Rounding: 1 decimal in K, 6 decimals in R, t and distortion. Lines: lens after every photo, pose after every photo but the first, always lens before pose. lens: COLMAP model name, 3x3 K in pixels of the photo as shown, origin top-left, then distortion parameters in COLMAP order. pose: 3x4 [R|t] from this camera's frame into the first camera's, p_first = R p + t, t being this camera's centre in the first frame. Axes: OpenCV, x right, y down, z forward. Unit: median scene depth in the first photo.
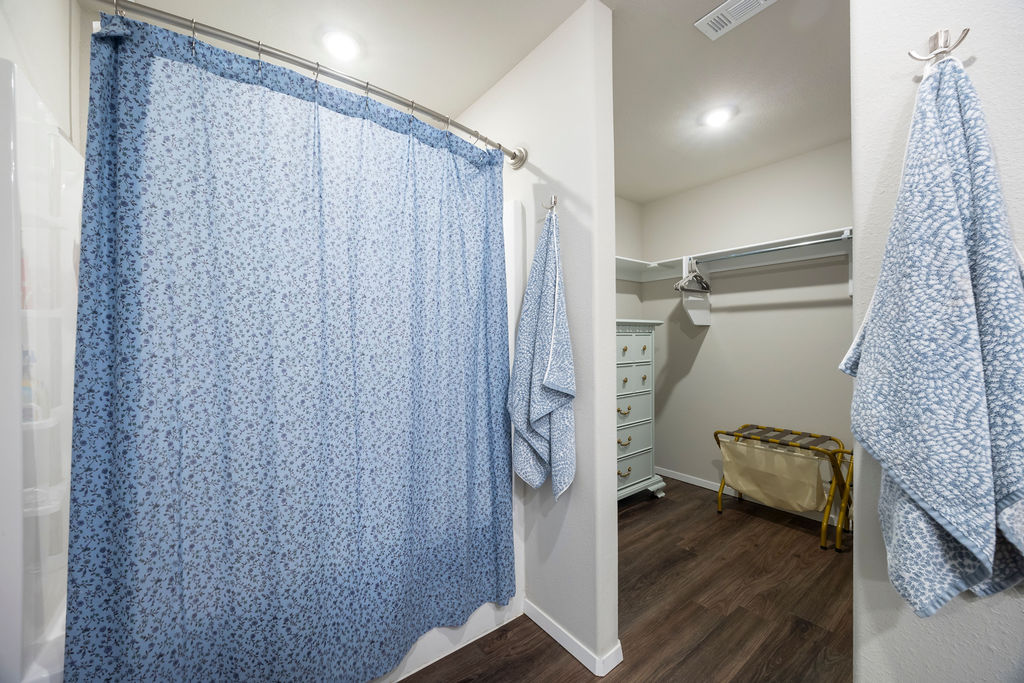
lens RADIAL K [[390.7, 0, 507.7], [0, 390.7, 339.8], [0, 0, 1]] dist [-0.000889, 0.000032]
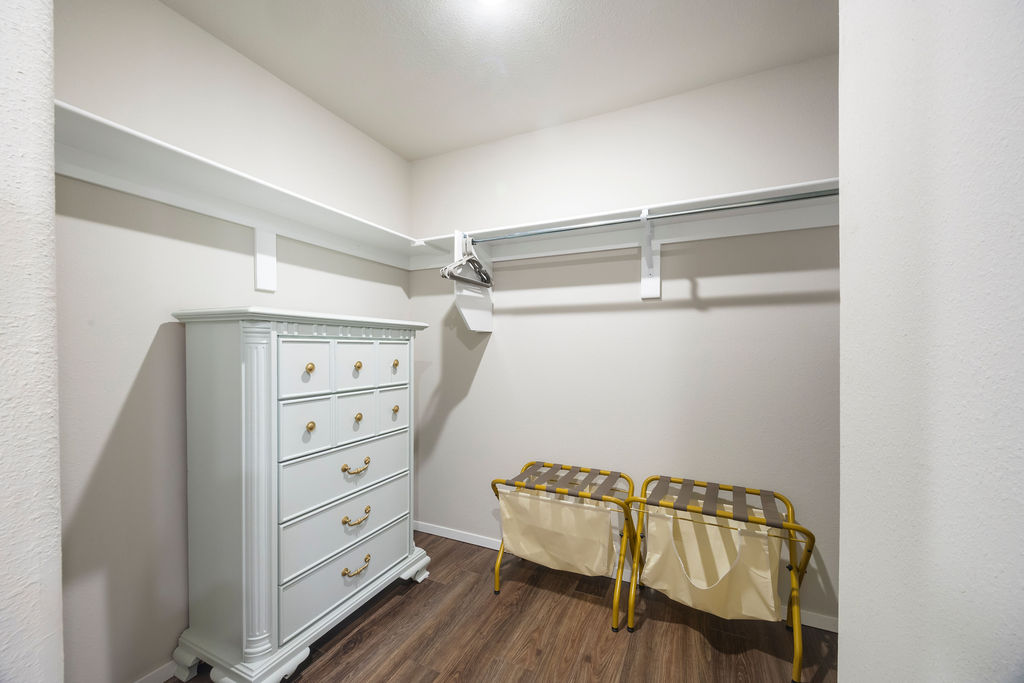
lens RADIAL K [[397.2, 0, 509.4], [0, 397.2, 358.5], [0, 0, 1]] dist [-0.000704, -0.000038]
pose [[0.890804, -0.001720, 0.454384, 0.222165], [-0.009257, 0.999717, 0.021934, -0.003334], [-0.454293, -0.023745, 0.890536, 0.335105]]
